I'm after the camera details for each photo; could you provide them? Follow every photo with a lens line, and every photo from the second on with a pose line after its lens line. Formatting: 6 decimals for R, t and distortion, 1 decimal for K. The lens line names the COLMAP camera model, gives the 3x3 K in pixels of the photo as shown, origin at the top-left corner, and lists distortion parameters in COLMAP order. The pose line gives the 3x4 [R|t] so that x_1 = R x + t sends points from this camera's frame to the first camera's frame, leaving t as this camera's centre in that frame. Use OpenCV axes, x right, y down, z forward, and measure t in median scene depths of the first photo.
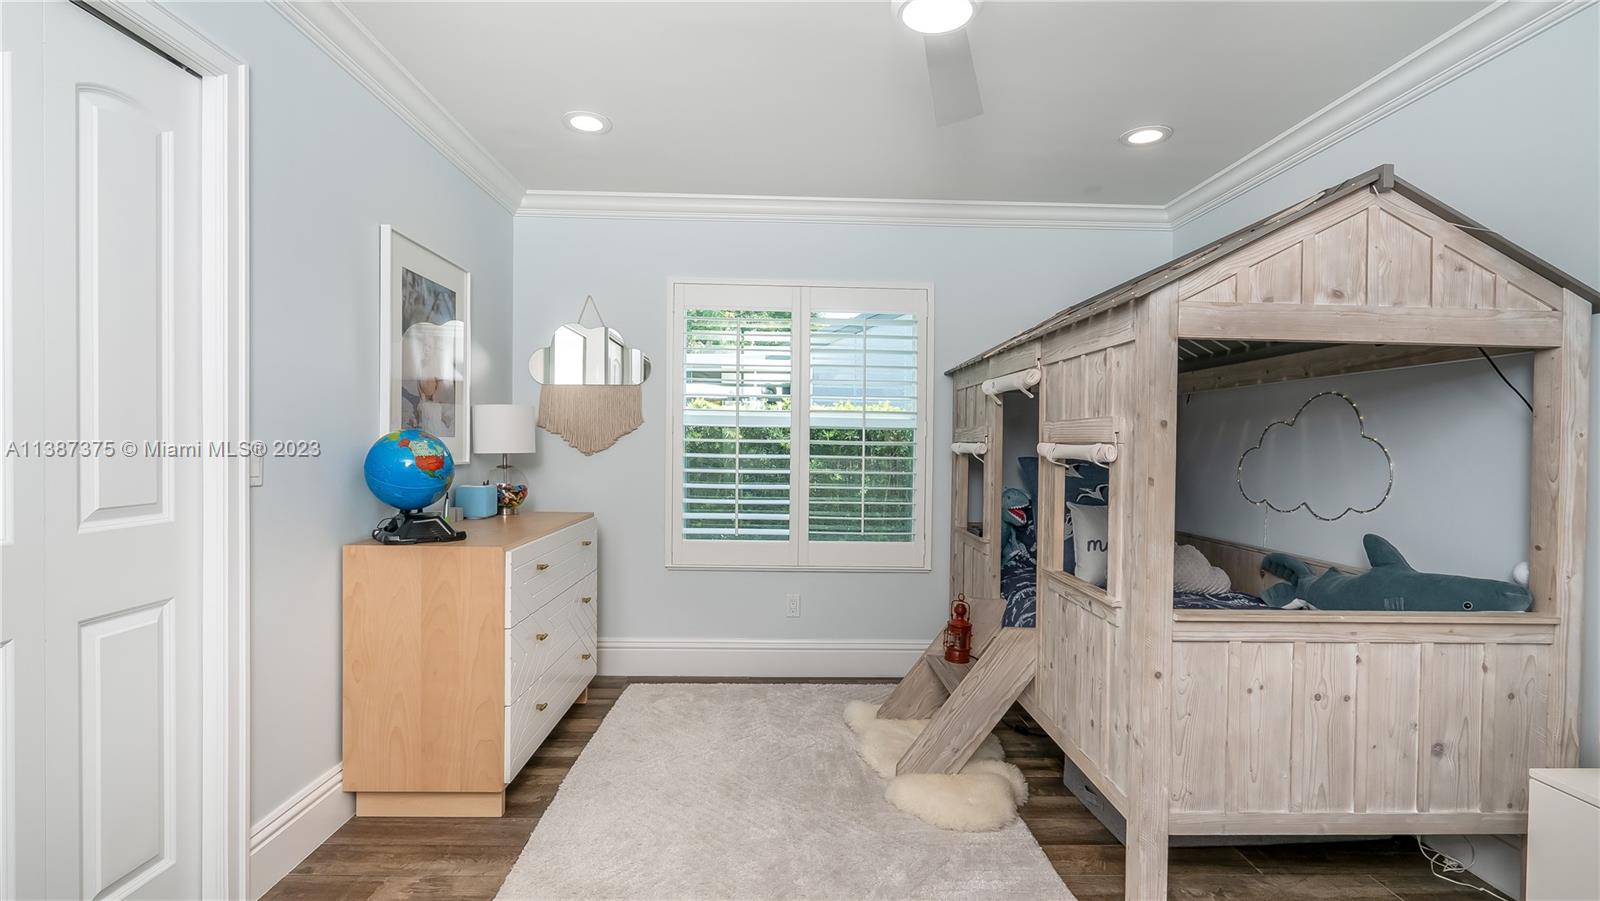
lens RADIAL K [[735.6, 0, 804.9], [0, 735.6, 450.7], [0, 0, 1]] dist [-0.005330, -0.000489]
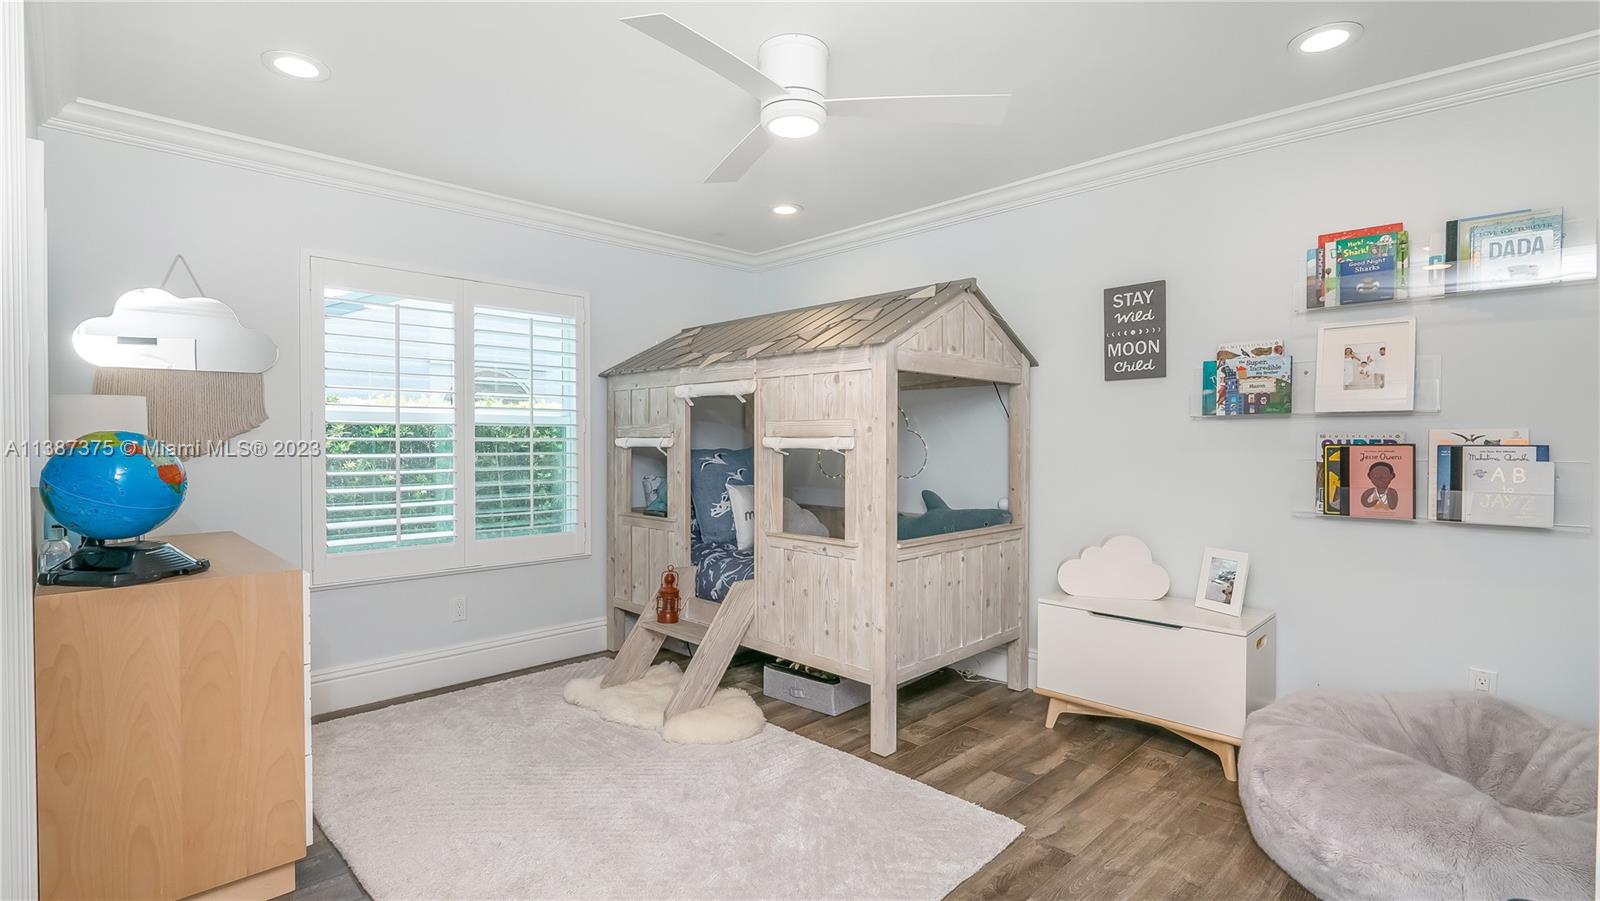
lens RADIAL K [[735.6, 0, 792.8], [0, 735.6, 446.3], [0, 0, 1]] dist [-0.005330, -0.000489]
pose [[0.732701, -0.021982, 0.680195, -0.445300], [0.019762, 0.999744, 0.011022, -0.006131], [-0.680264, 0.005366, 0.732948, -0.005727]]
